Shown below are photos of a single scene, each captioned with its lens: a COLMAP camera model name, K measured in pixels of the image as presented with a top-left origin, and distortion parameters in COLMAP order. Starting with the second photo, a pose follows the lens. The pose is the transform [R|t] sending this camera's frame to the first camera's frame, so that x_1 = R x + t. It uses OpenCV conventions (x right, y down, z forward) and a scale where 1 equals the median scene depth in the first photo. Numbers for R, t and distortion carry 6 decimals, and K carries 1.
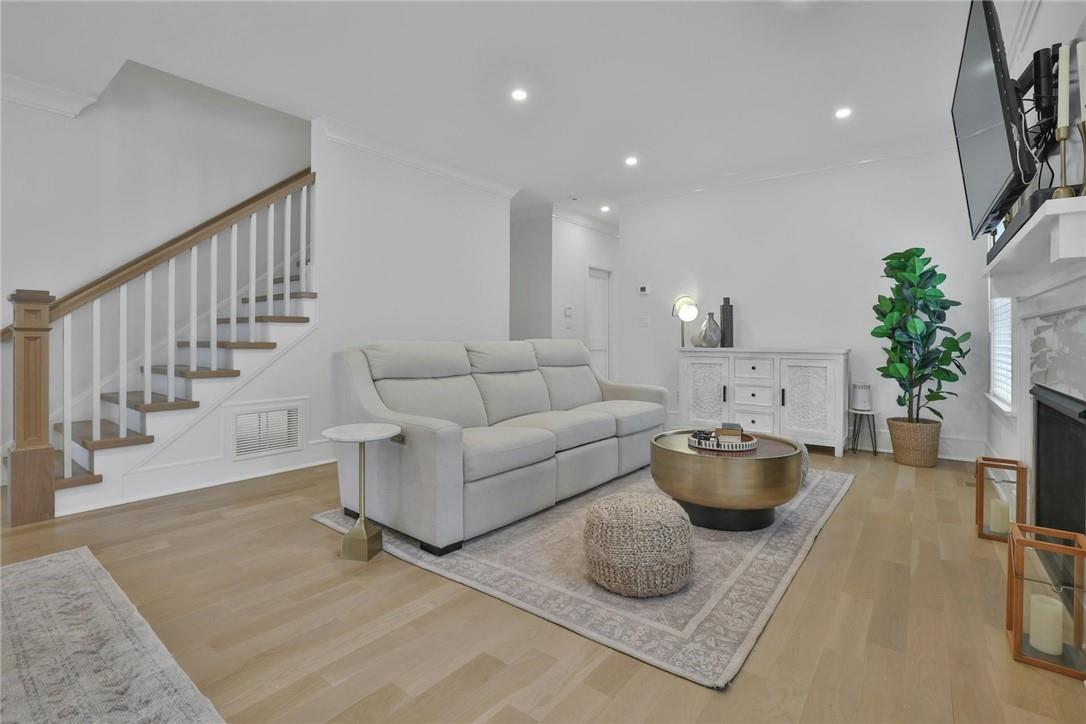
lens RADIAL K [[488.5, 0, 563.1], [0, 488.5, 344.7], [0, 0, 1]] dist [-0.006193, 0.000070]
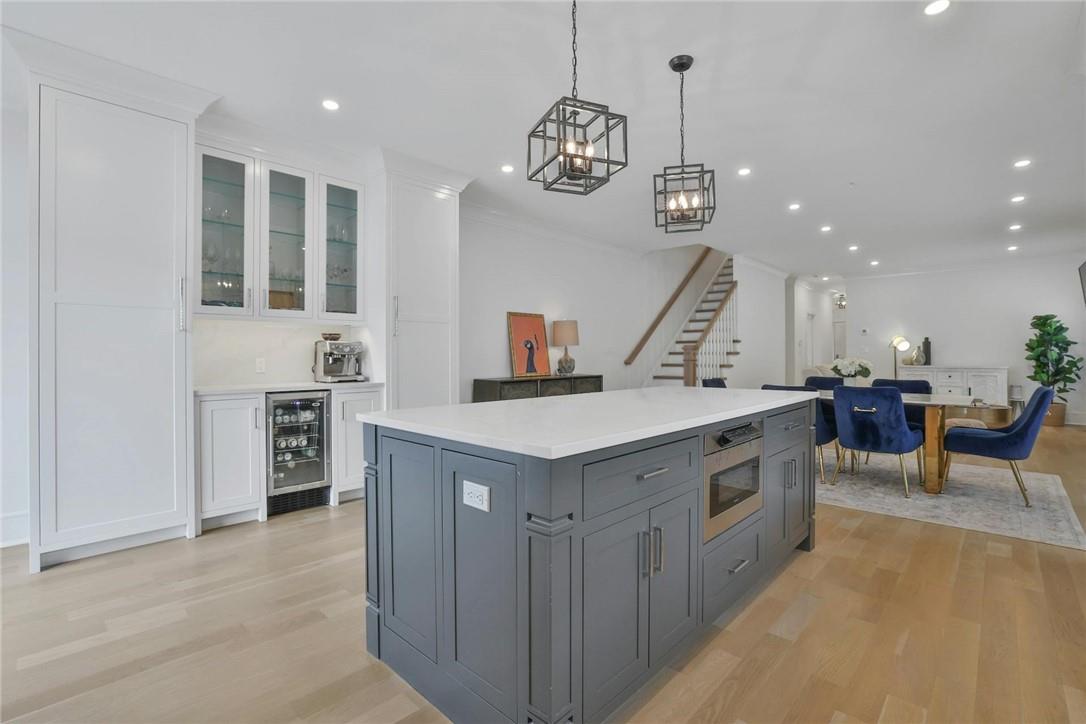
lens RADIAL K [[488.5, 0, 540.1], [0, 488.5, 358.1], [0, 0, 1]] dist [-0.006193, 0.000070]
pose [[0.991909, -0.002012, -0.126938, -1.053934], [0.001206, 0.999979, -0.006428, -0.013378], [0.126948, 0.006223, 0.991890, -1.180131]]
